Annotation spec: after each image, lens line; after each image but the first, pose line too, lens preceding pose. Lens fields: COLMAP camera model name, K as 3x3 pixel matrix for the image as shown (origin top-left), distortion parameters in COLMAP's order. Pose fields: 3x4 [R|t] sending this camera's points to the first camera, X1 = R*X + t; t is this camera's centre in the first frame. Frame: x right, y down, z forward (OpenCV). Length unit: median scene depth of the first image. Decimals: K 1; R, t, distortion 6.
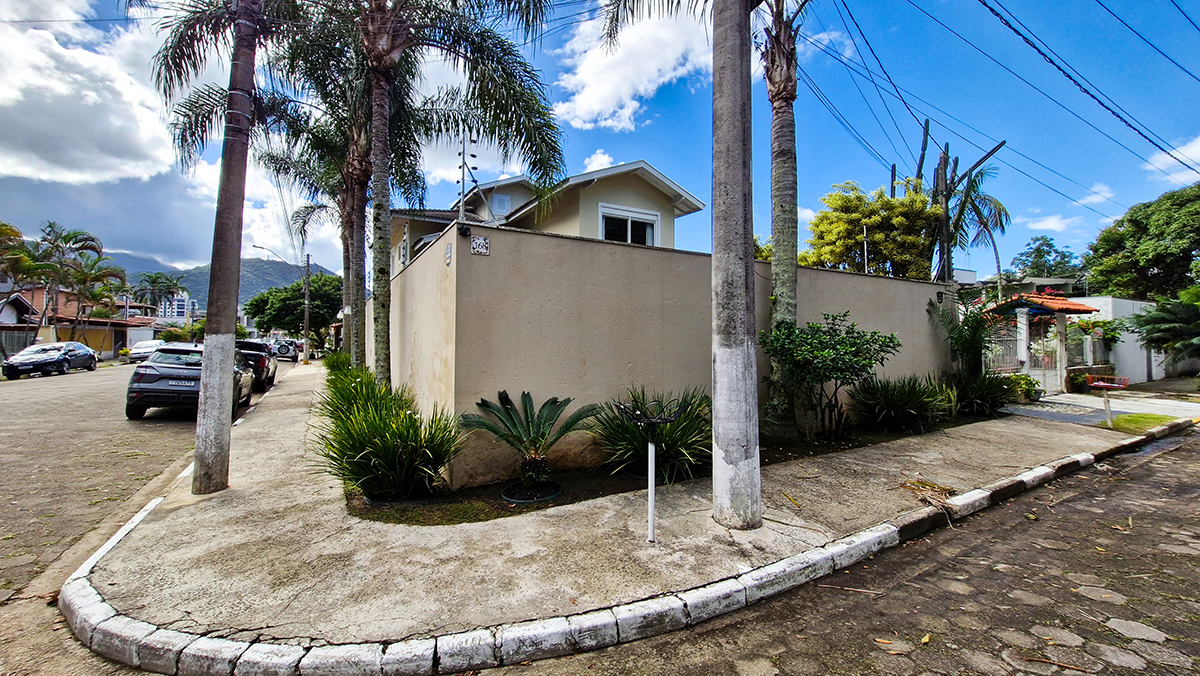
lens RADIAL K [[478.6, 0, 598.1], [0, 478.6, 327.1], [0, 0, 1]] dist [0.006113, -0.000561]
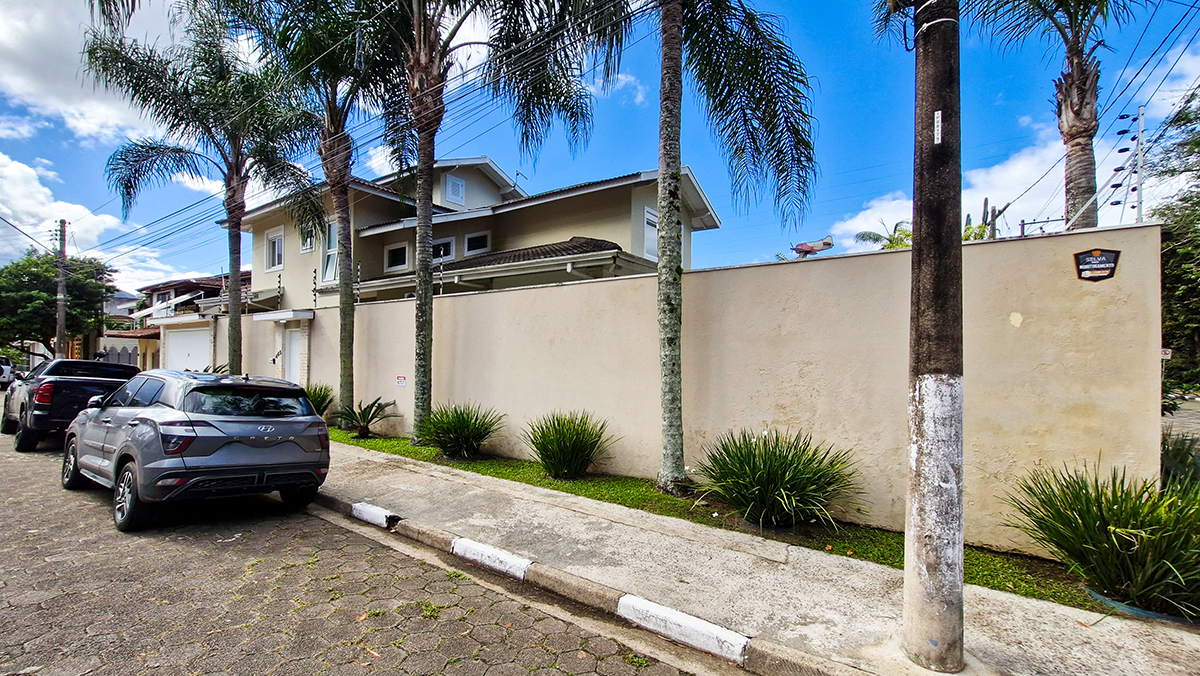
lens RADIAL K [[478.6, 0, 601.9], [0, 478.6, 346.9], [0, 0, 1]] dist [0.006113, -0.000561]
pose [[0.908045, 0.008613, 0.418785, -0.418255], [-0.014479, 0.999836, 0.010832, -0.004833], [-0.418623, -0.015899, 0.908021, 0.201232]]
